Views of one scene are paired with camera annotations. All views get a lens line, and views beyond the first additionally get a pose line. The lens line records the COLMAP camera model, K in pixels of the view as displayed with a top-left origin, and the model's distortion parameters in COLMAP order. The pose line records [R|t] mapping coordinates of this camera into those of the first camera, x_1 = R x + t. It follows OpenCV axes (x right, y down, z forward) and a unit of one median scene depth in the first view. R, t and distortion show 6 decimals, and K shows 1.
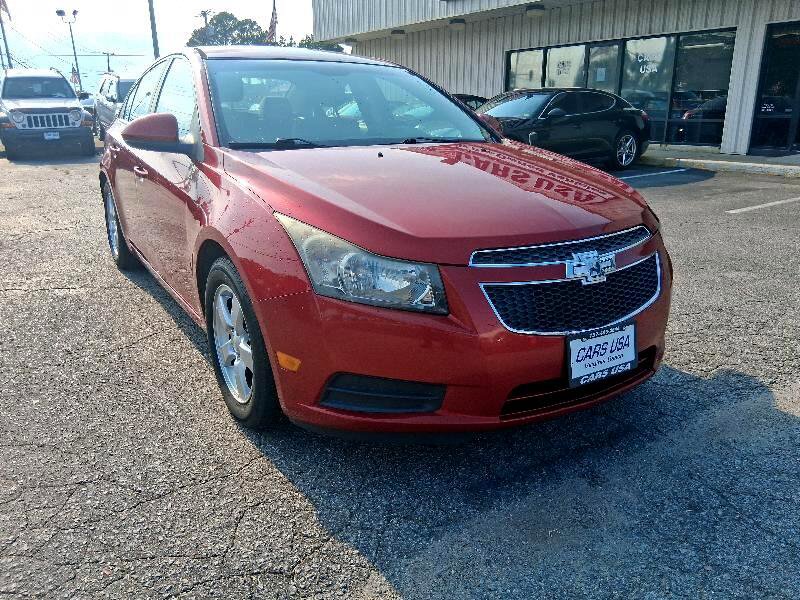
lens RADIAL K [[606.5, 0, 400.0], [0, 606.5, 300.0], [0, 0, 1]] dist [0.110766, -0.189762]
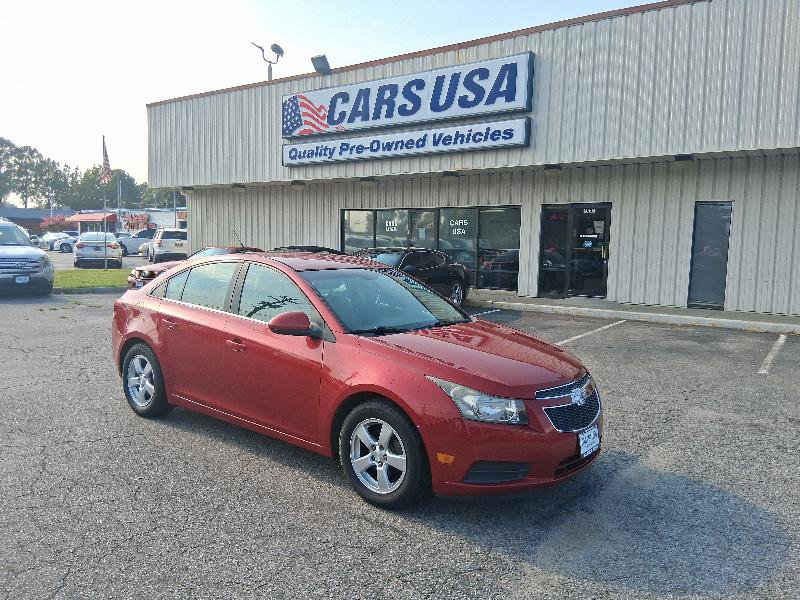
lens RADIAL K [[606.5, 0, 400.0], [0, 606.5, 300.0], [0, 0, 1]] dist [0.110766, -0.189762]
pose [[0.944192, -0.008691, 0.329281, -0.731052], [0.074912, 0.979122, -0.188964, -0.021691], [-0.320764, 0.203086, 0.925130, -0.591888]]
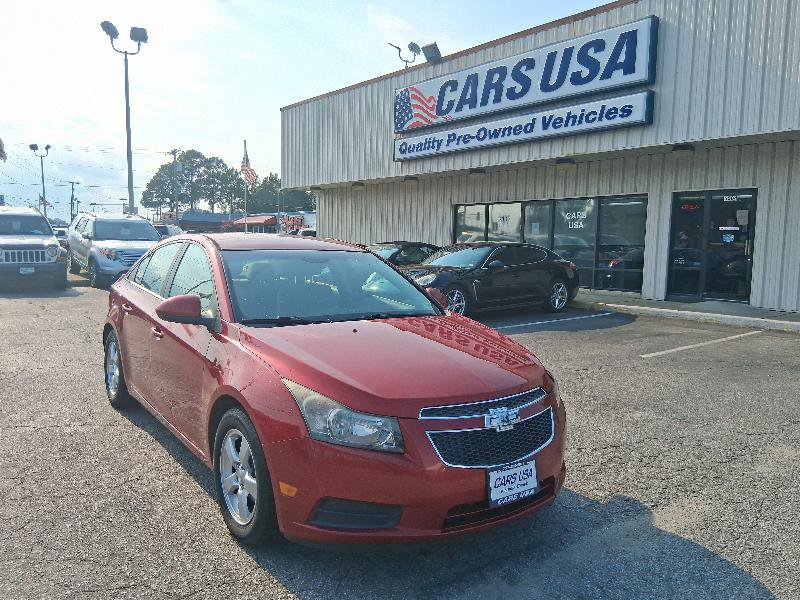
lens RADIAL K [[607.3, 0, 398.7], [0, 607.3, 294.7], [0, 0, 1]] dist [0.115687, -0.206697]
pose [[0.997360, 0.017339, 0.070513, -0.032048], [-0.002097, 0.977545, -0.210715, -0.029195], [-0.072584, 0.210011, 0.975001, -0.368288]]
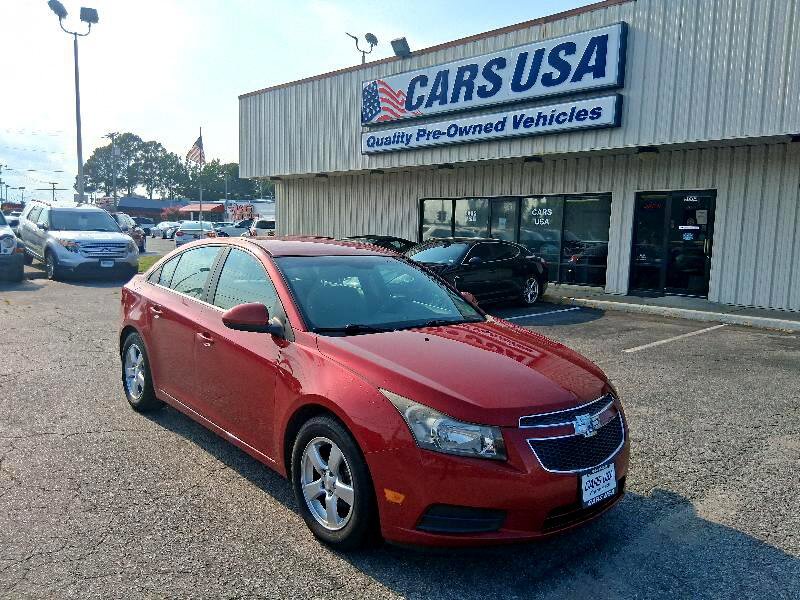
lens RADIAL K [[607.3, 0, 398.7], [0, 607.3, 294.7], [0, 0, 1]] dist [0.115687, -0.206697]
pose [[0.986171, 0.017766, 0.164774, -0.337899], [0.014584, 0.981079, -0.193060, -0.068388], [-0.165086, 0.192793, 0.967252, -0.388151]]
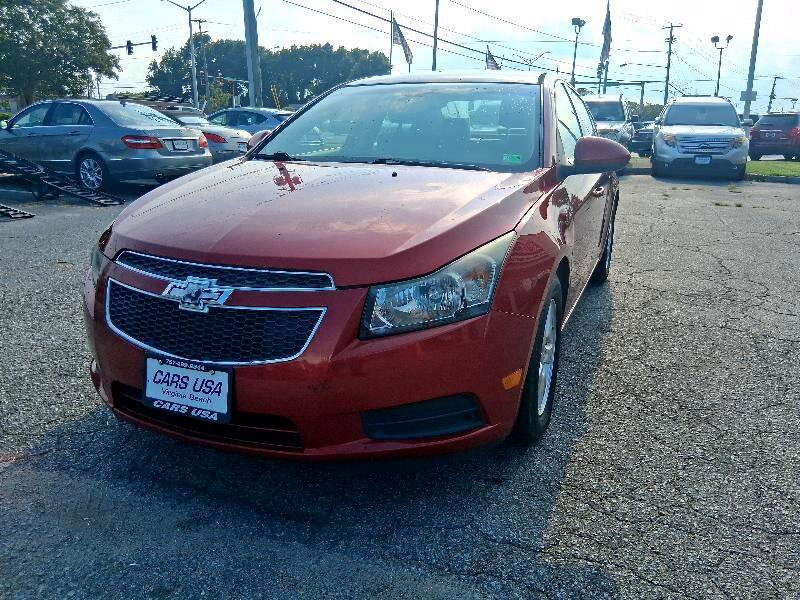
lens RADIAL K [[606.5, 0, 400.0], [0, 606.5, 300.0], [0, 0, 1]] dist [0.110766, -0.189762]
pose [[0.574773, 0.228651, -0.785719, 0.999538], [-0.256332, 0.962154, 0.092481, -0.171742], [0.777129, 0.148250, 0.611631, 0.547725]]
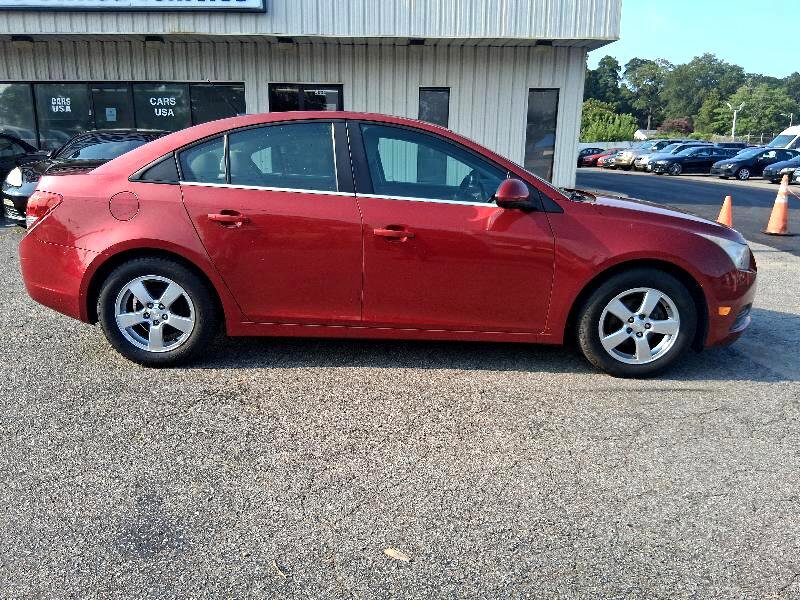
lens RADIAL K [[622.6, 0, 400.0], [0, 622.6, 300.0], [0, 0, 1]] dist [0.002121, -0.000464]
pose [[0.539929, -0.194261, 0.818987, -1.795947], [0.236092, 0.968896, 0.074172, -0.239347], [-0.807922, 0.153309, 0.568998, 0.578950]]
